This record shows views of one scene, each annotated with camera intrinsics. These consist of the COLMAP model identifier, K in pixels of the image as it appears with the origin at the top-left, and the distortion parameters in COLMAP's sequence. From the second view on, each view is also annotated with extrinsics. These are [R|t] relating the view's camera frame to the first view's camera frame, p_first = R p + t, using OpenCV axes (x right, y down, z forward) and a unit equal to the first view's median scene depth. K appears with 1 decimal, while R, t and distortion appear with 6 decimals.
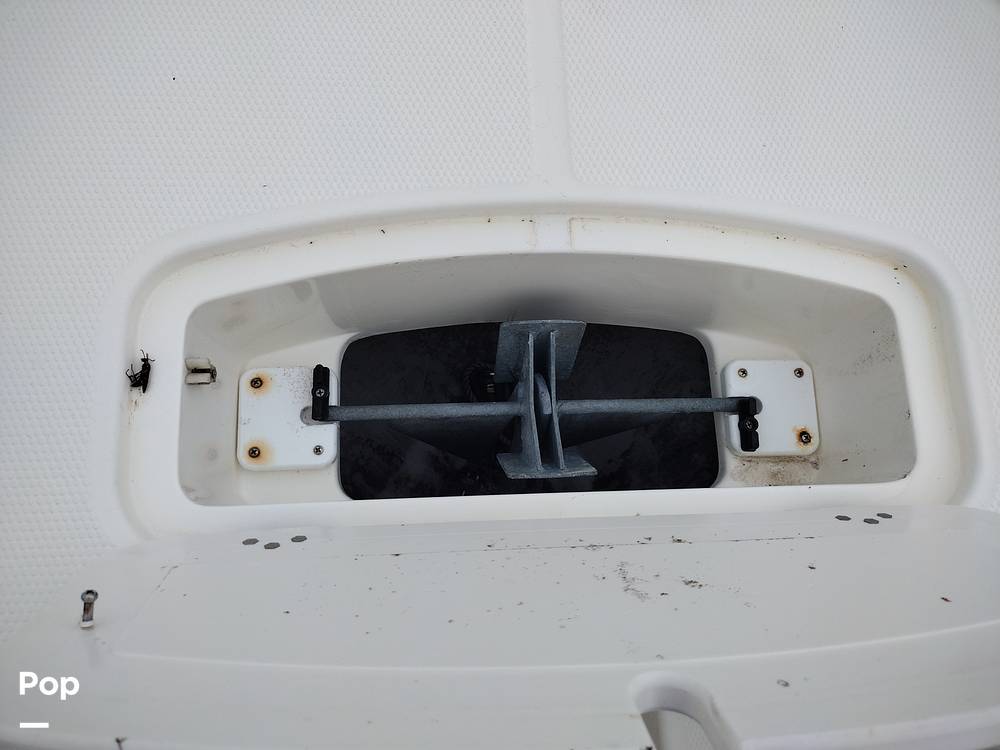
lens RADIAL K [[732.3, 0, 500.0], [0, 732.3, 375.0], [0, 0, 1]] dist [0.034914, -0.003987]
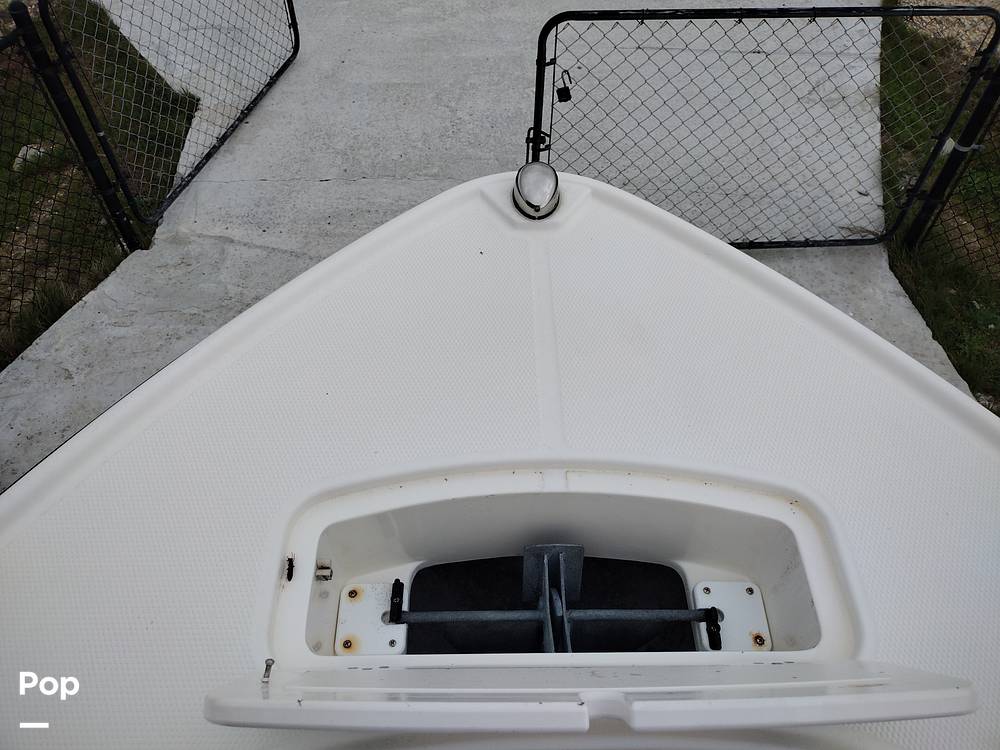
lens RADIAL K [[795.1, 0, 500.0], [0, 795.1, 375.0], [0, 0, 1]] dist [-0.013201, -0.007707]
pose [[0.996937, -0.026207, -0.073686, 0.074881], [-0.009397, 0.895217, -0.445530, 0.311299], [0.077642, 0.444858, 0.892229, -0.527769]]
